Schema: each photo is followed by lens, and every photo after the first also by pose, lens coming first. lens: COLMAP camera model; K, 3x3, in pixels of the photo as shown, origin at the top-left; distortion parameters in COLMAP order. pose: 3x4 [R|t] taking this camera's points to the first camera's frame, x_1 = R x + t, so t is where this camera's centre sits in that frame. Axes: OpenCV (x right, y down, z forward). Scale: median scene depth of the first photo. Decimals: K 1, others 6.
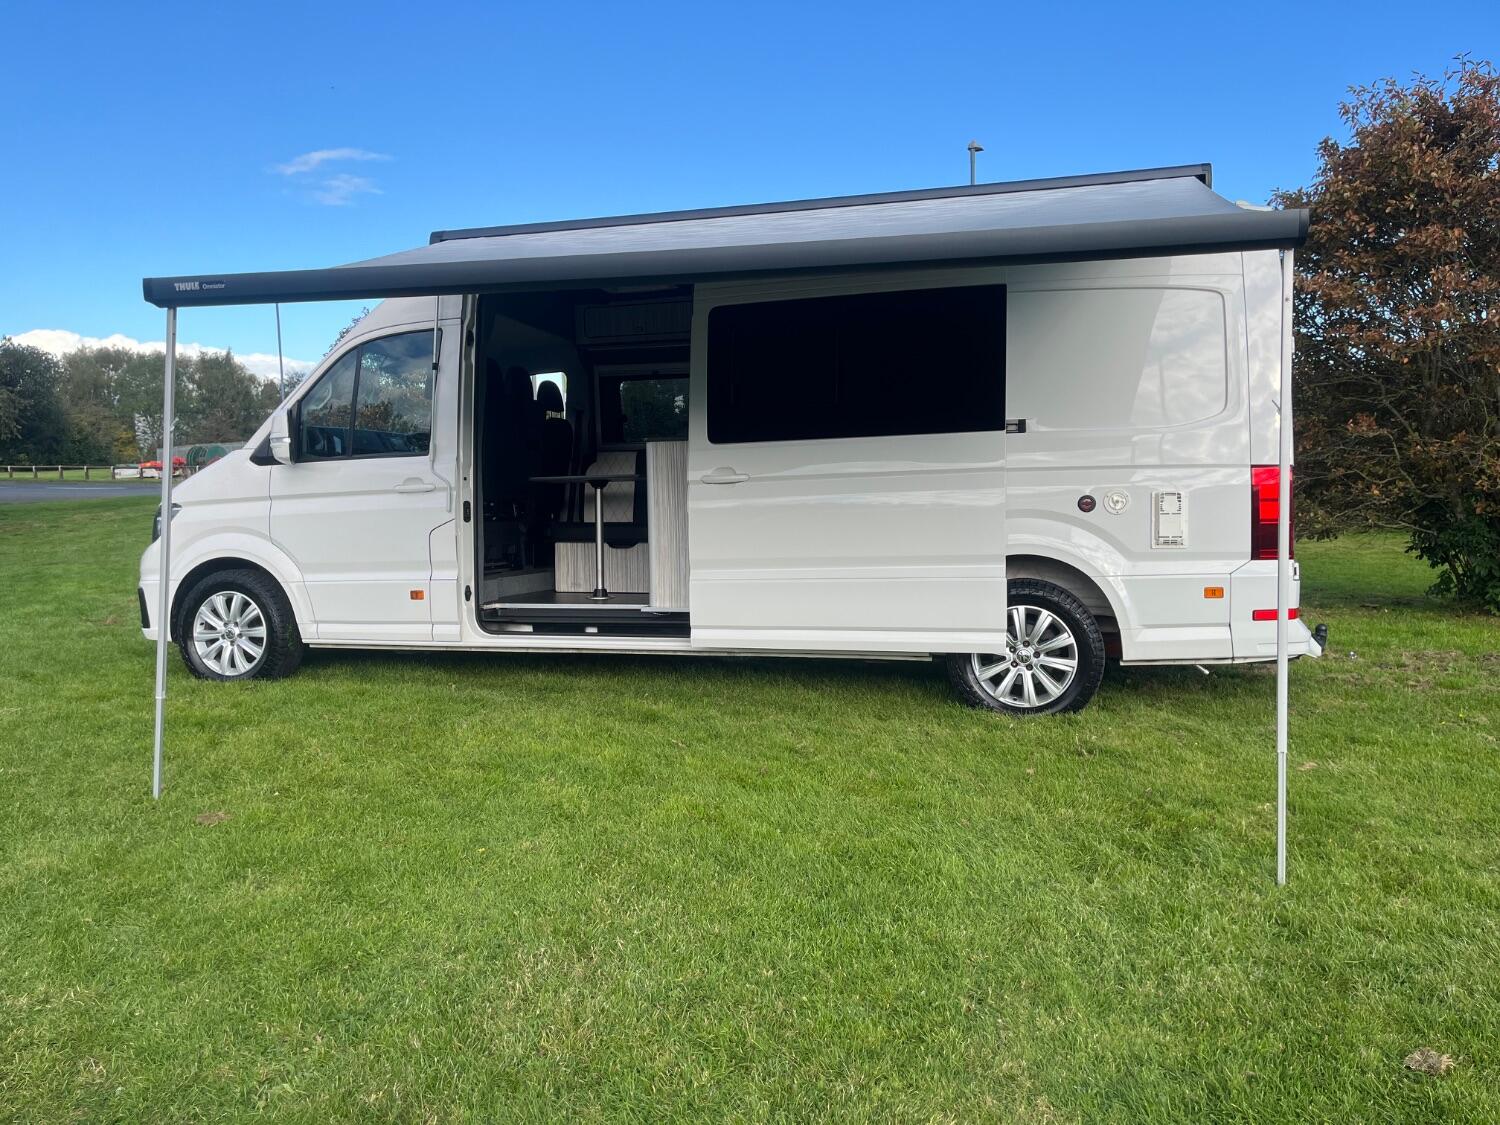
lens RADIAL K [[1134.4, 0, 739.0], [0, 1134.4, 555.4], [0, 0, 1]] dist [0.067136, -0.088763]
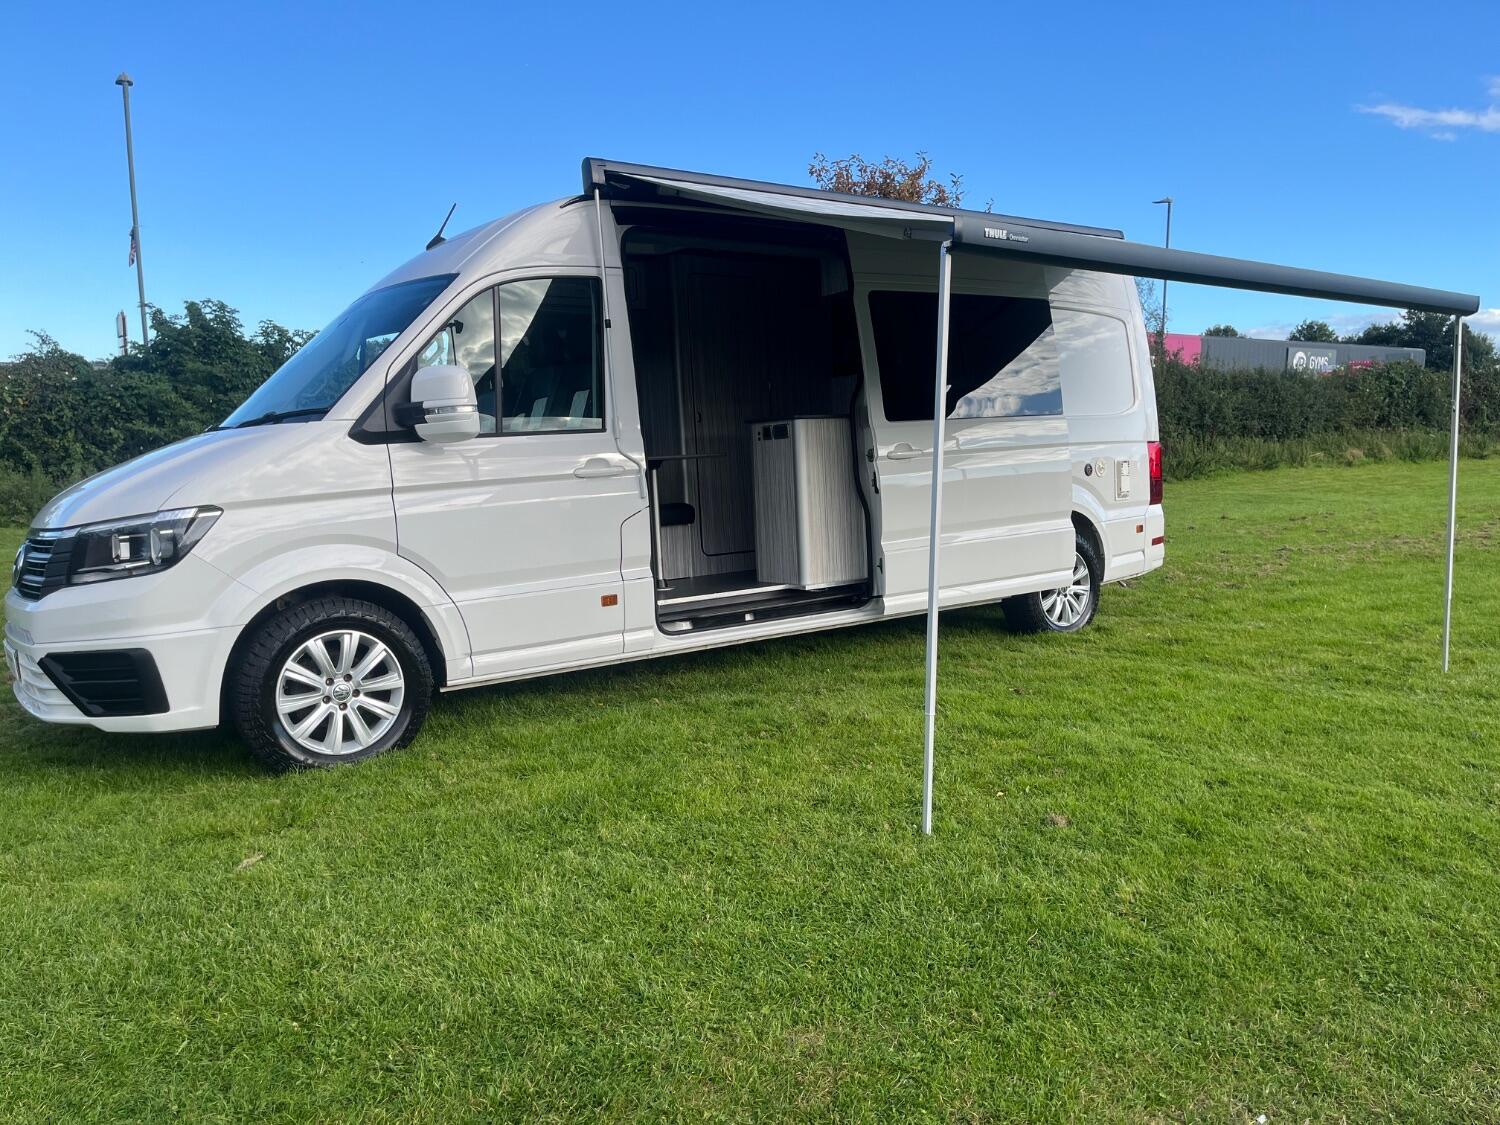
lens RADIAL K [[1134.4, 0, 755.9], [0, 1134.4, 564.9], [0, 0, 1]] dist [0.067136, -0.088763]
pose [[0.611096, -0.084265, 0.787058, -0.882871], [0.068689, 0.996212, 0.053326, -0.028320], [-0.788570, 0.021475, 0.614570, 0.418053]]
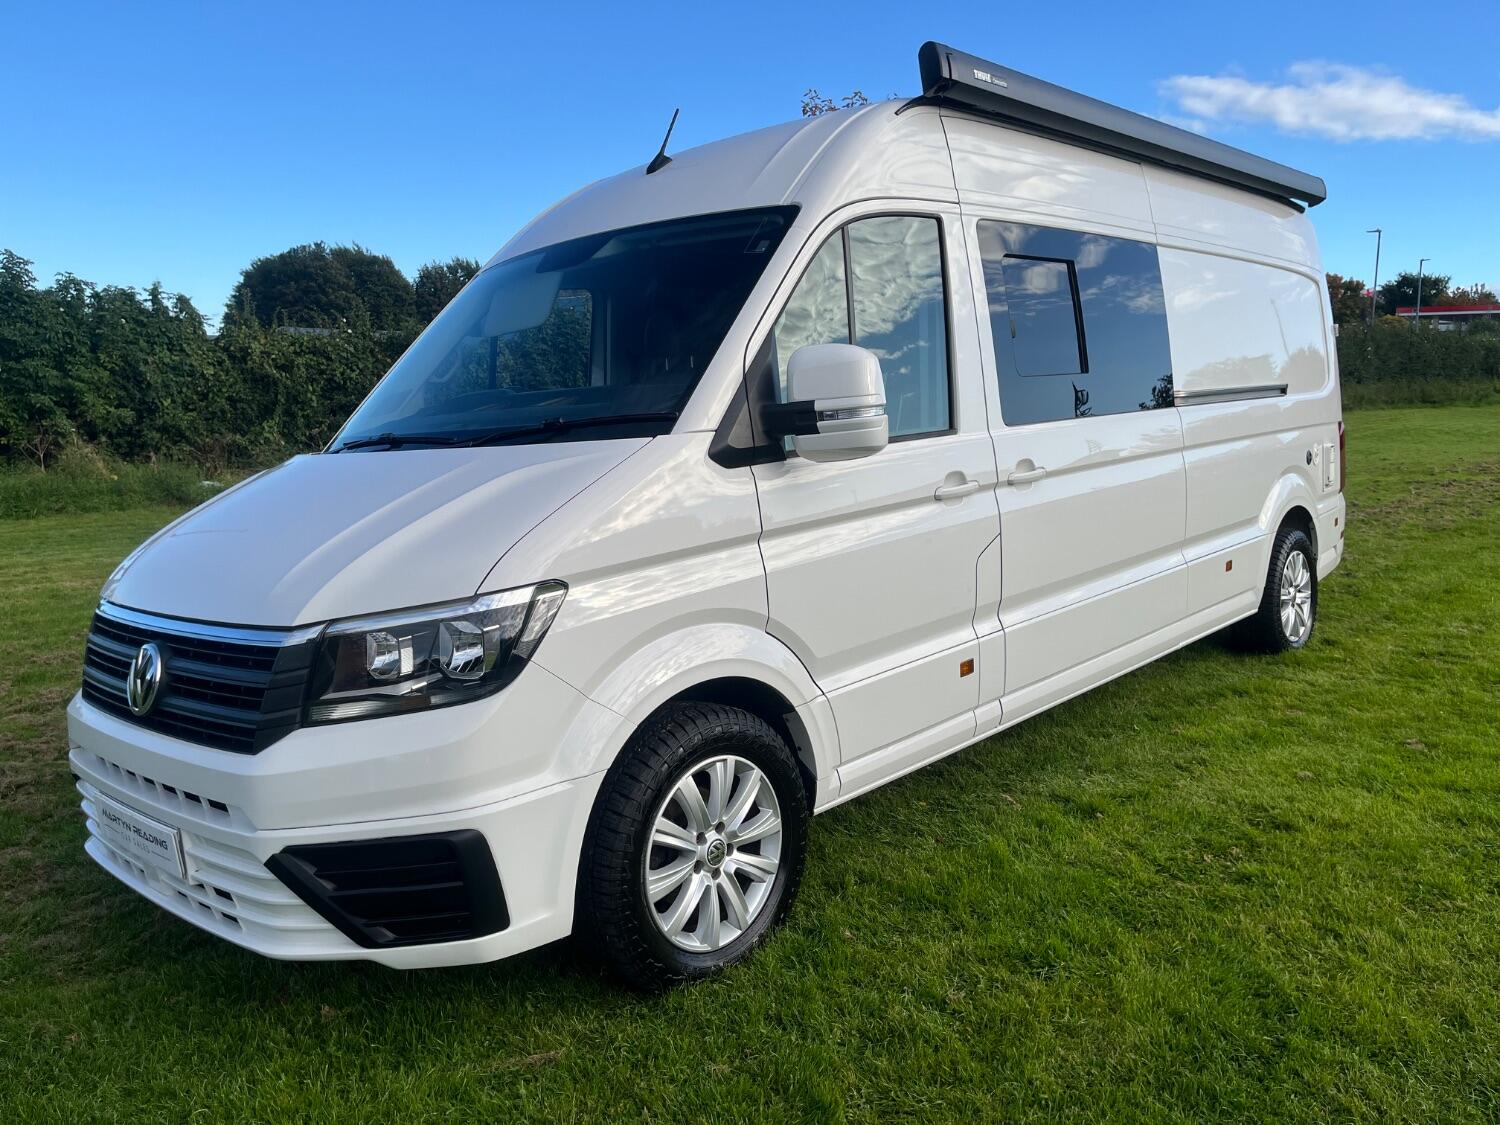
lens RADIAL K [[1134.4, 0, 754.3], [0, 1134.4, 567.1], [0, 0, 1]] dist [0.067136, -0.088763]
pose [[0.453076, -0.130574, 0.881857, -0.870493], [0.086267, 0.990994, 0.102412, -0.090391], [-0.887288, 0.029675, 0.460260, 0.841417]]
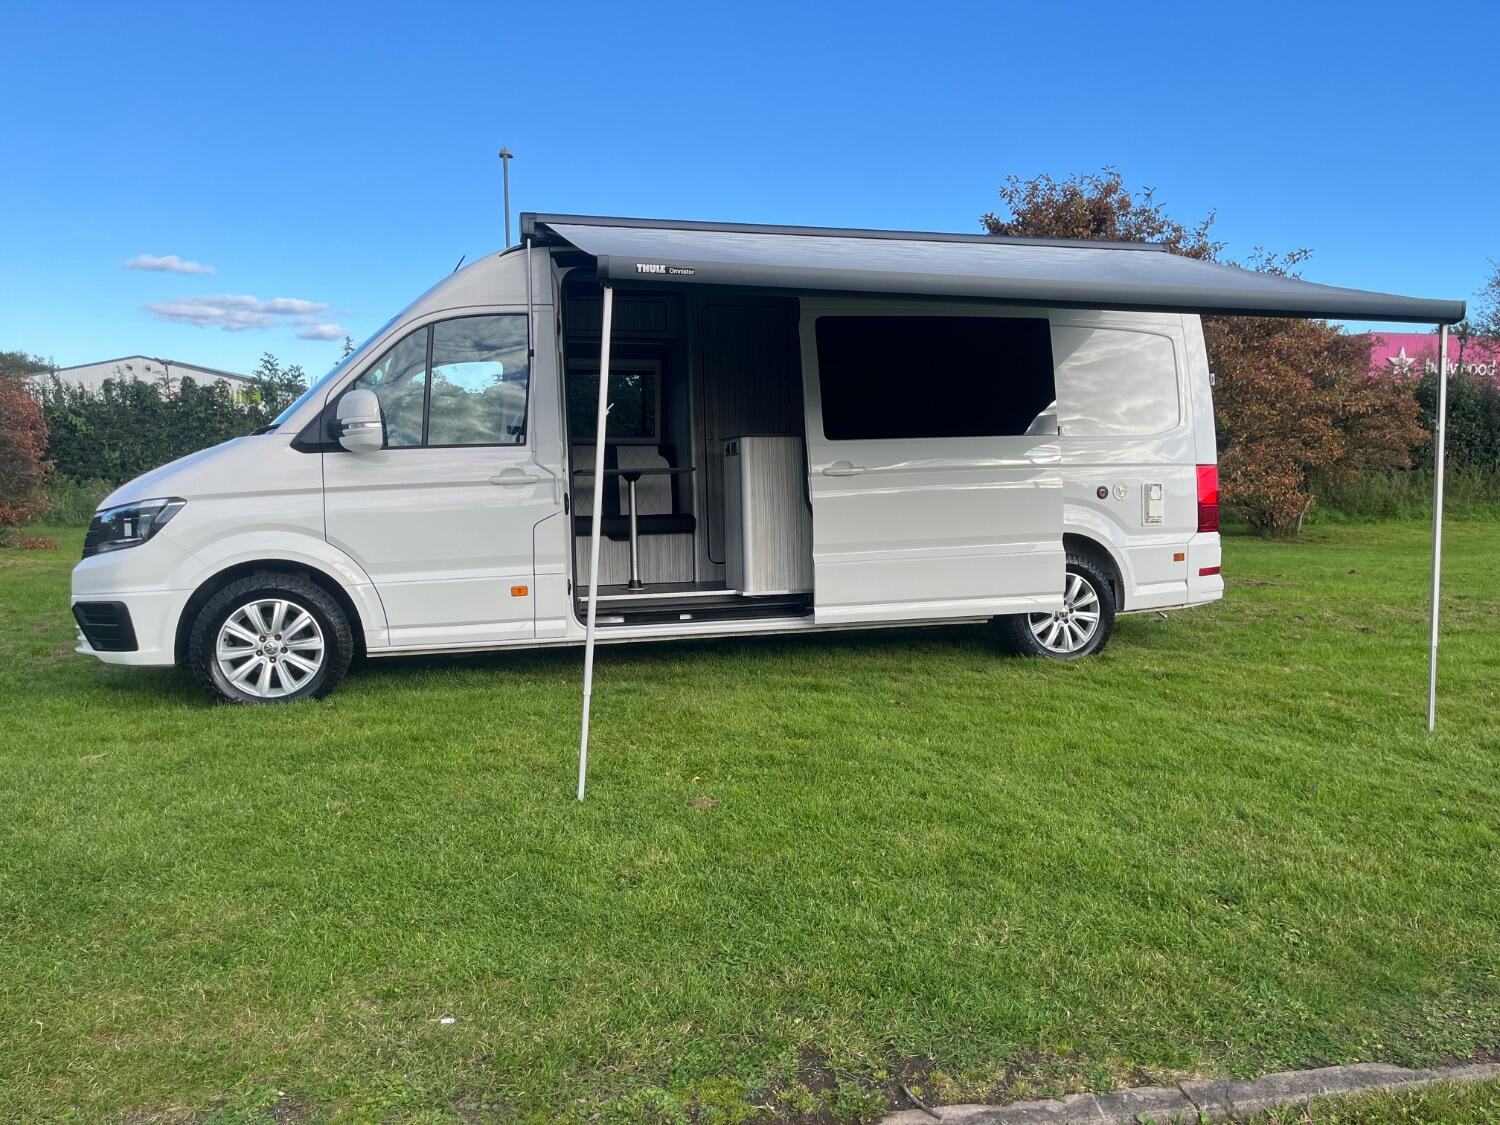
lens RADIAL K [[1134.4, 0, 754.4], [0, 1134.4, 558.9], [0, 0, 1]] dist [0.067136, -0.088763]
pose [[0.849645, -0.031539, 0.526411, -0.630064], [0.031387, 0.999465, 0.009221, 0.005037], [-0.526420, 0.008688, 0.850180, 0.086695]]
